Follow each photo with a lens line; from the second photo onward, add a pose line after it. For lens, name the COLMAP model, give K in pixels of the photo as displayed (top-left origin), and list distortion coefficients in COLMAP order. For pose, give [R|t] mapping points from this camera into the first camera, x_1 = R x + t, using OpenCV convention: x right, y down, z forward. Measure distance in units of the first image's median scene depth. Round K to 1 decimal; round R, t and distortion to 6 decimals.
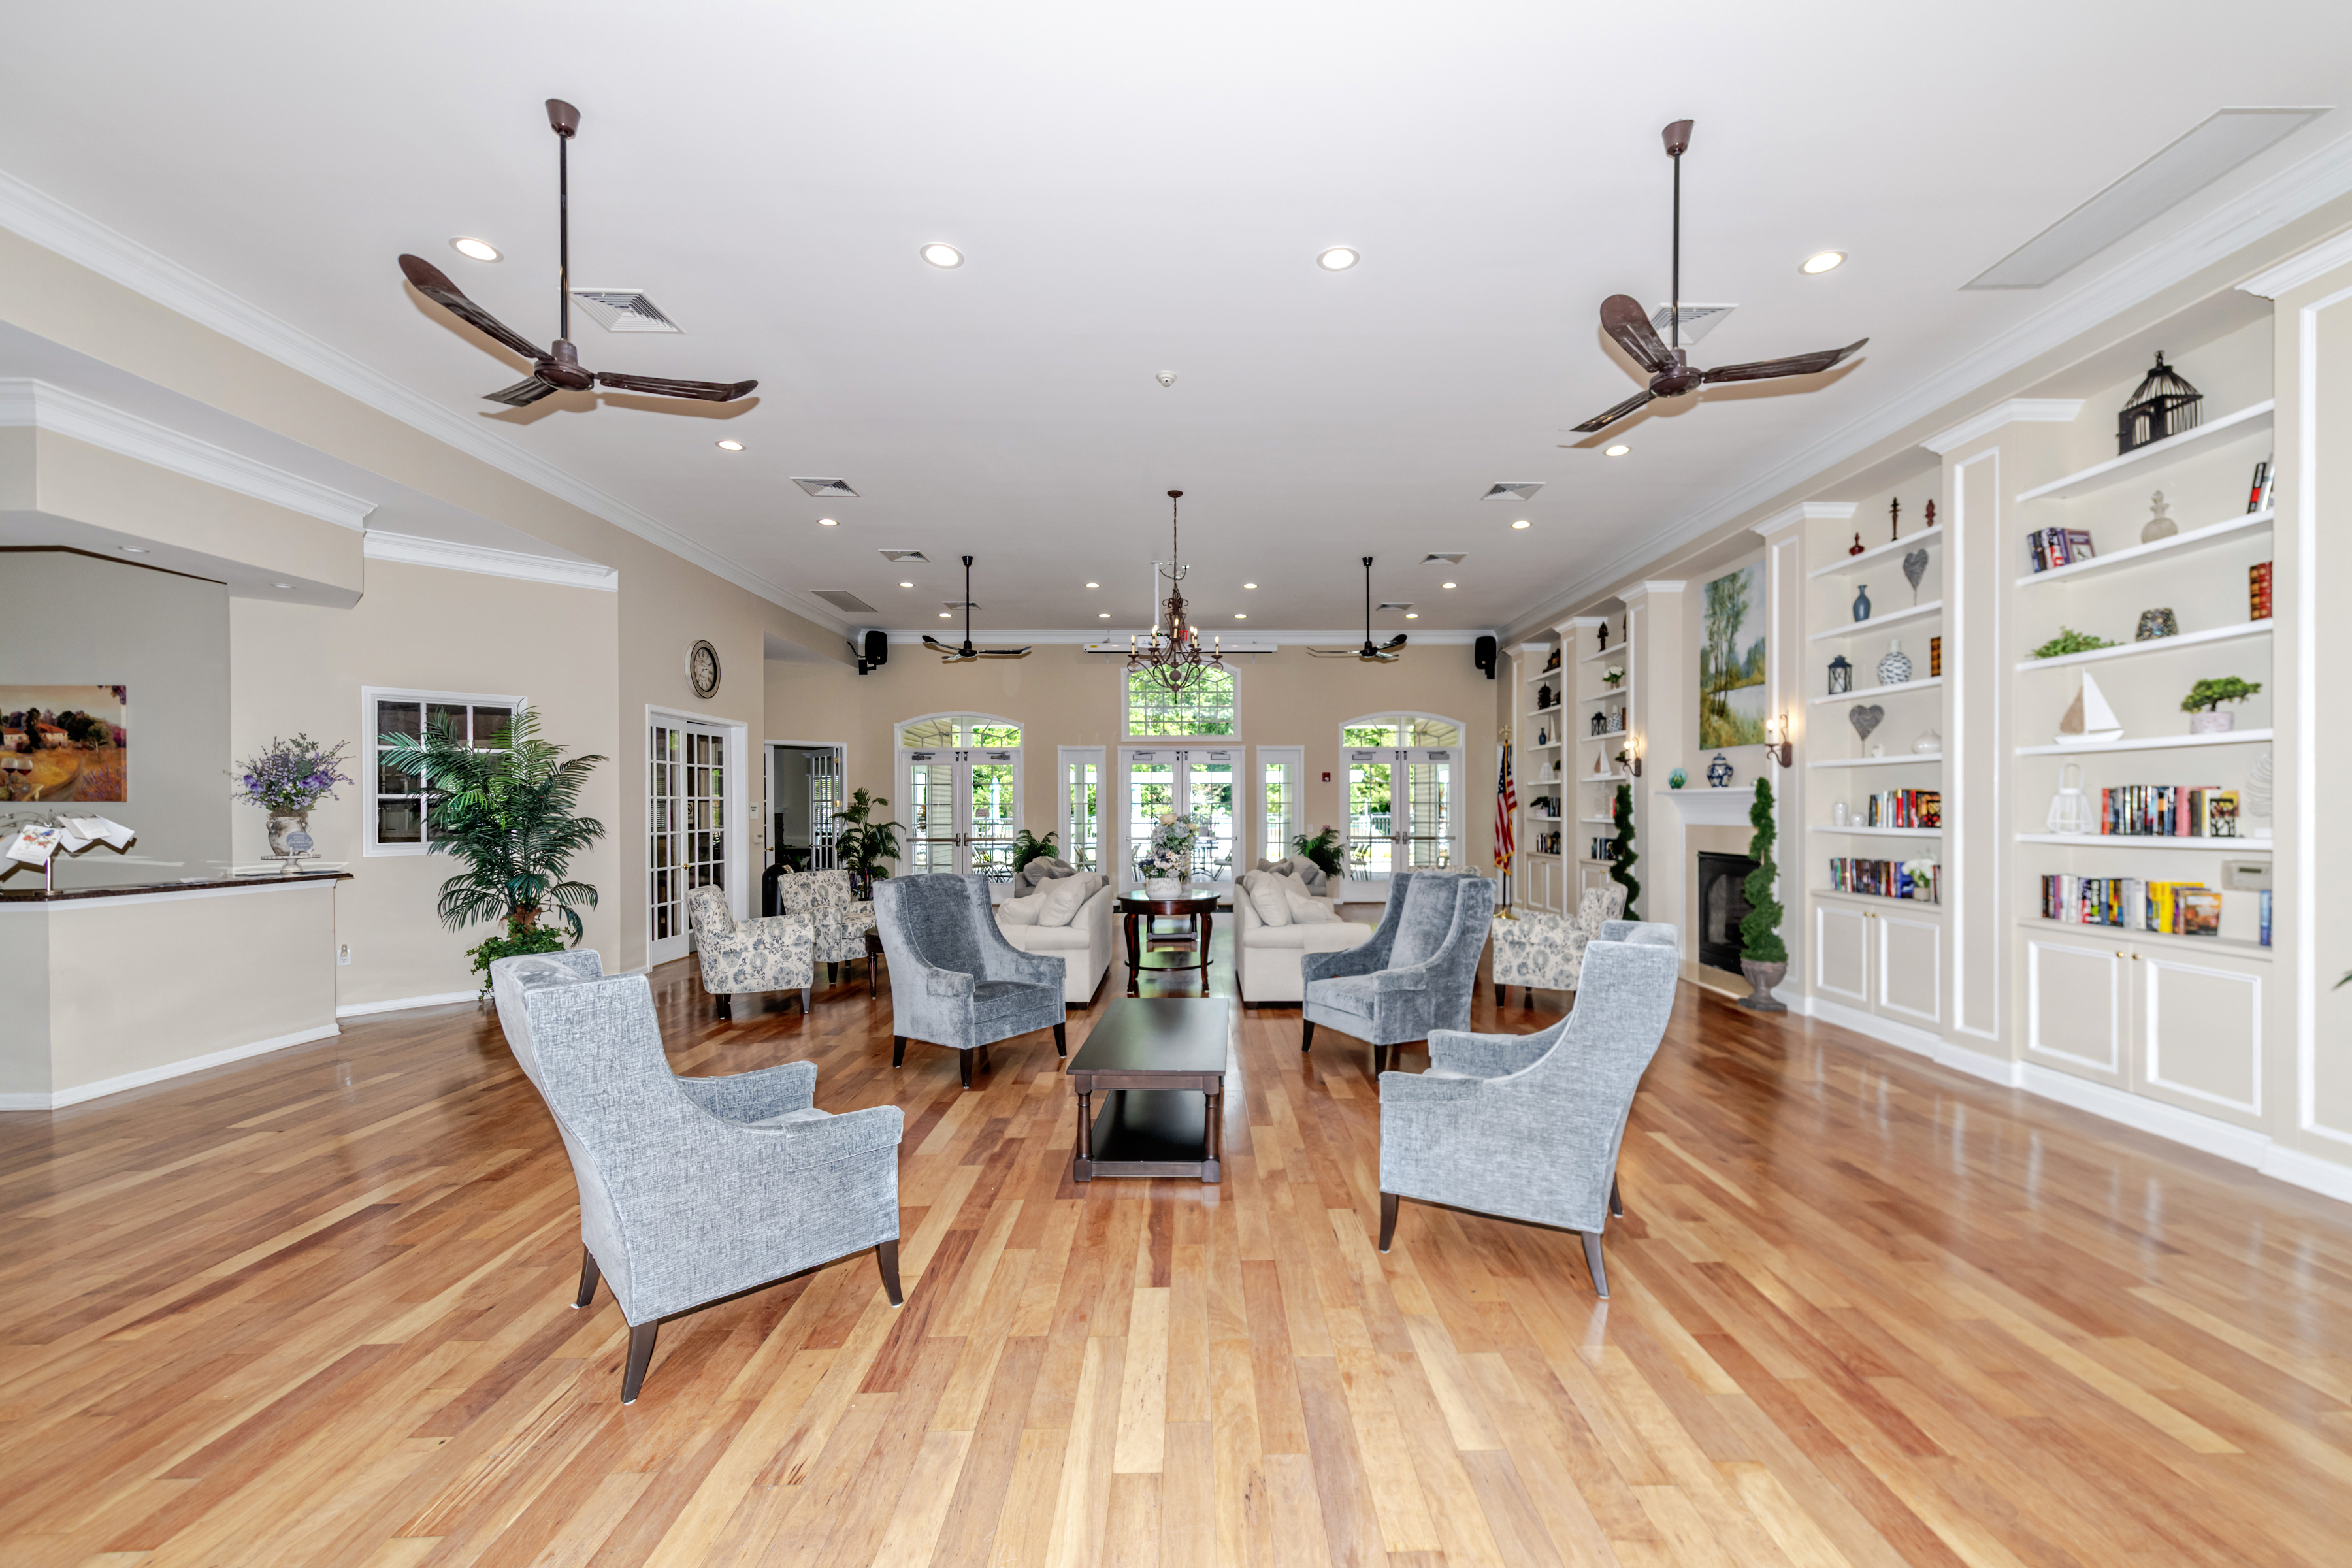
lens RADIAL K [[944.1, 0, 1176.0], [0, 944.1, 784.0], [0, 0, 1]] dist [0.000350, -0.000015]
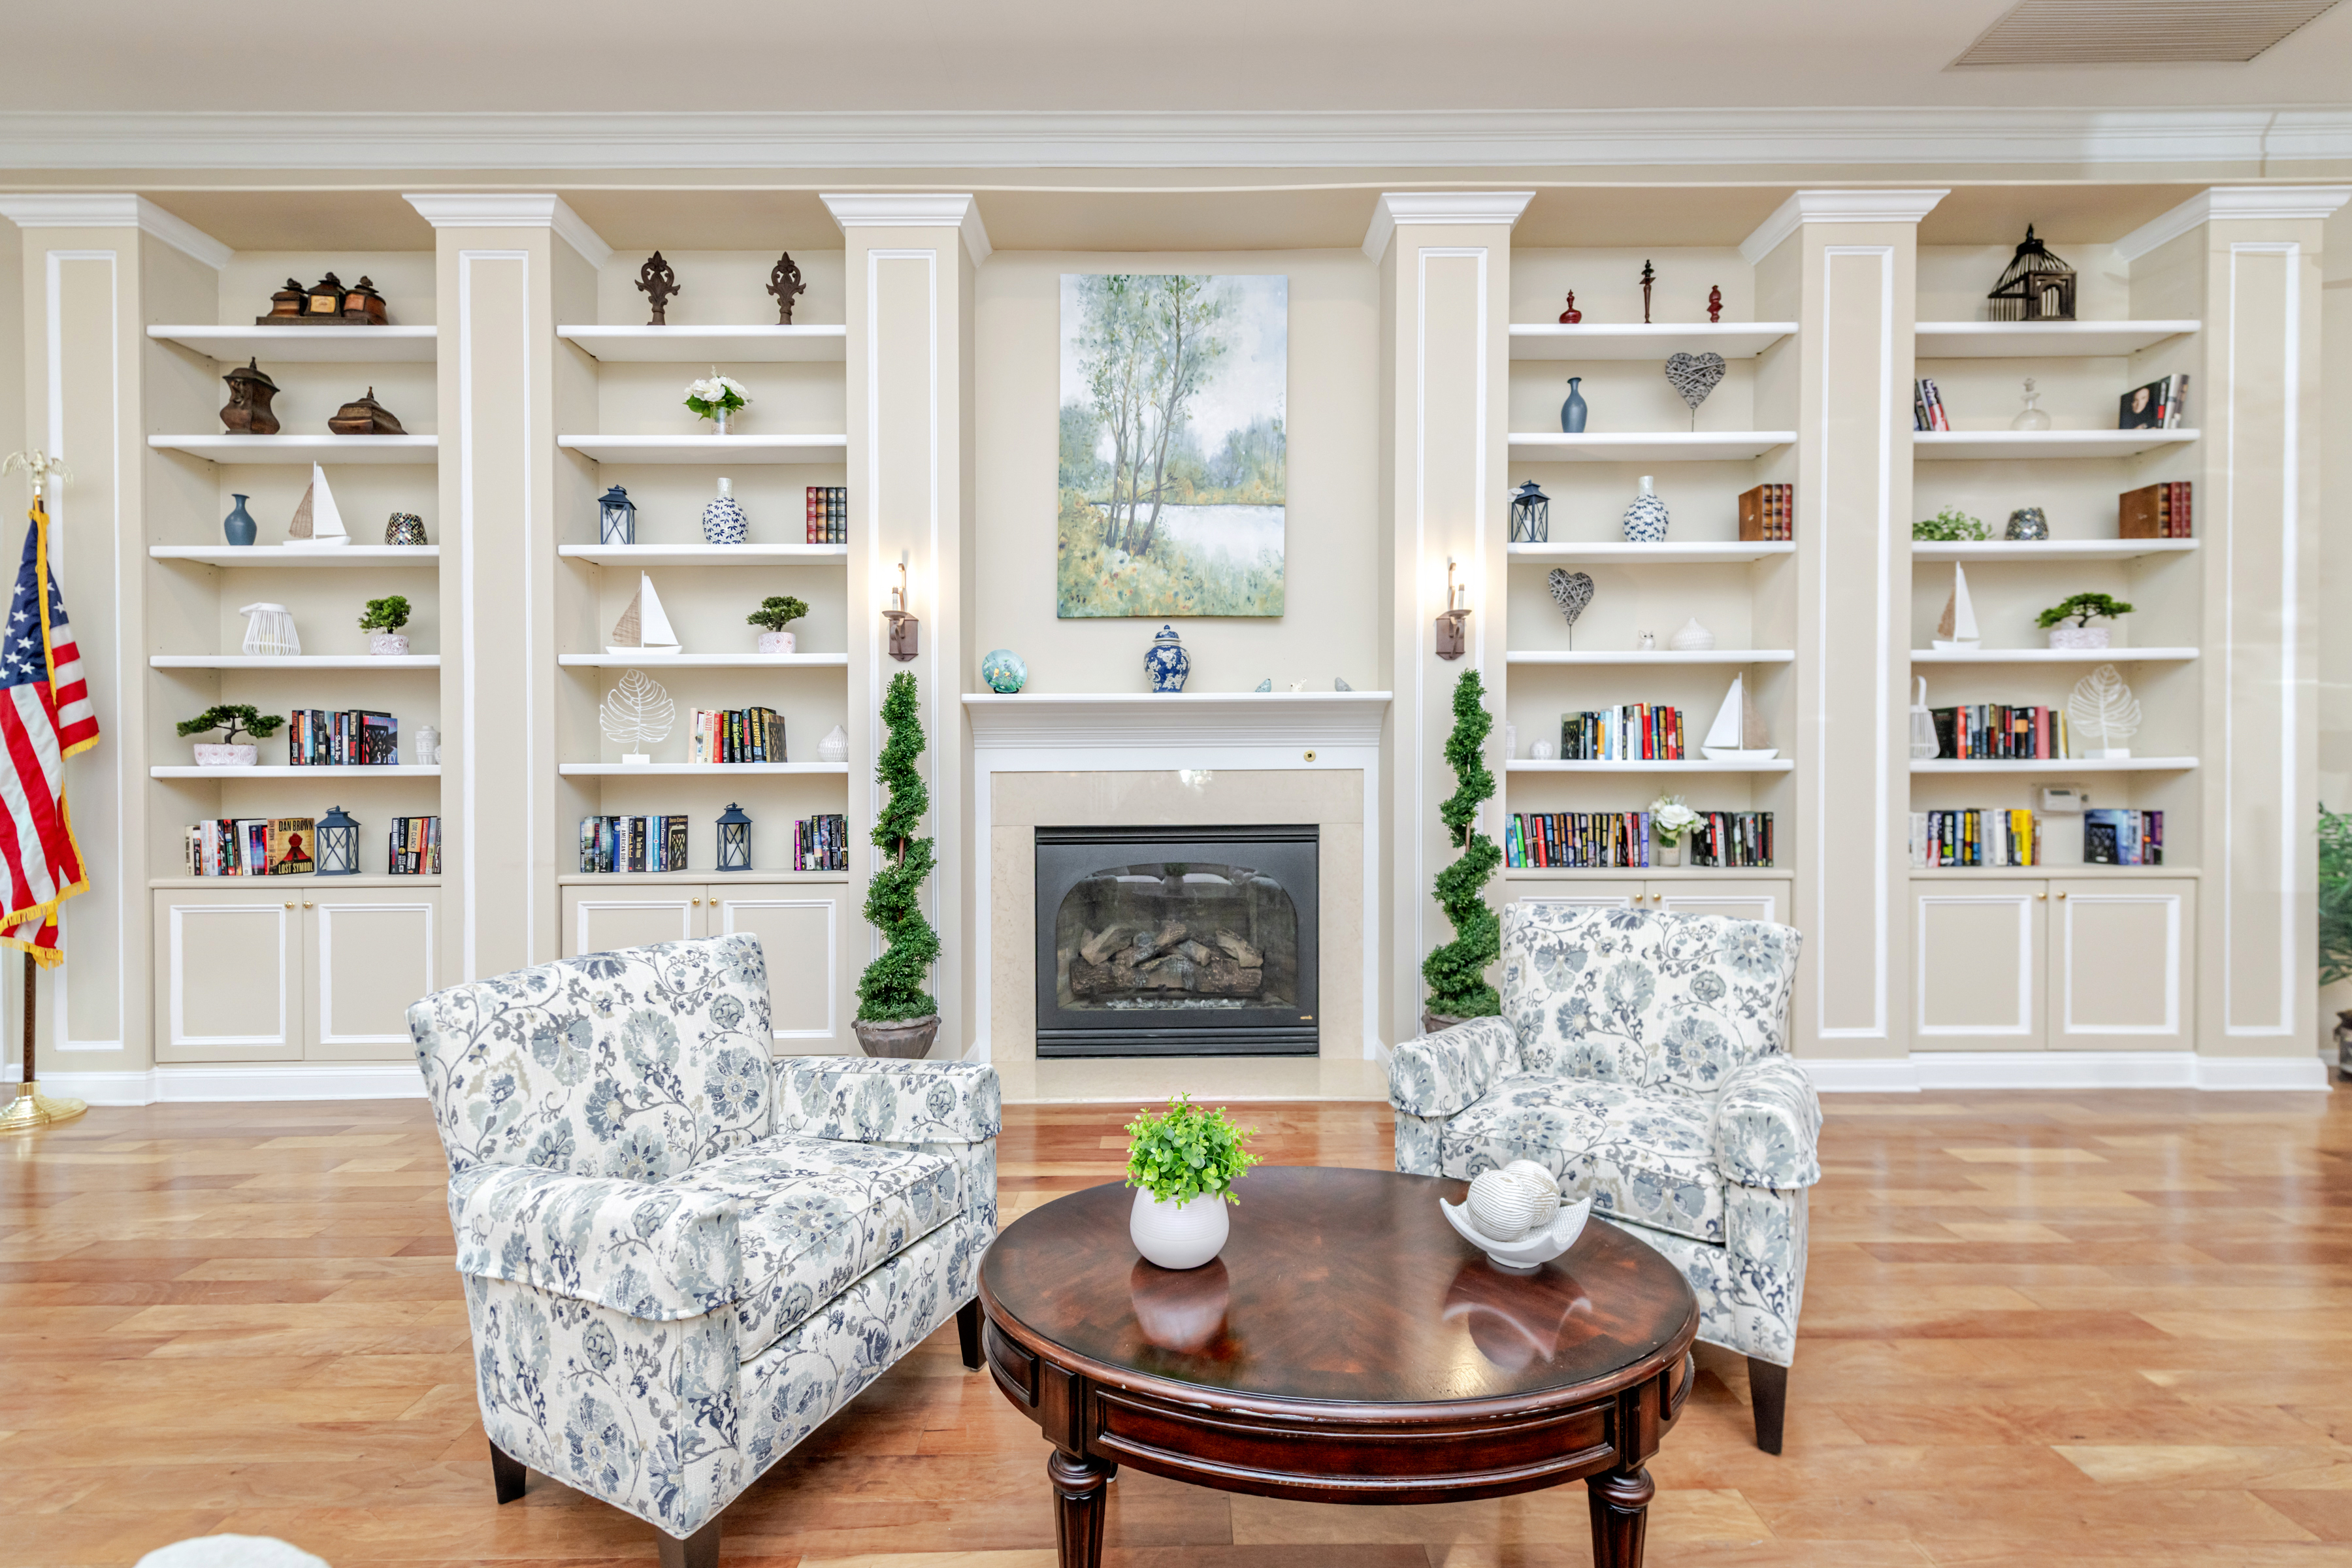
lens RADIAL K [[1082.8, 0, 1176.0], [0, 1082.8, 736.9], [0, 0, 1]] dist [0.001927, 0.000035]
pose [[-0.009103, -0.009822, 0.999910, 0.005401], [-0.014085, 0.999854, 0.009694, 0.019463], [-0.999859, -0.013995, -0.009240, 1.007920]]
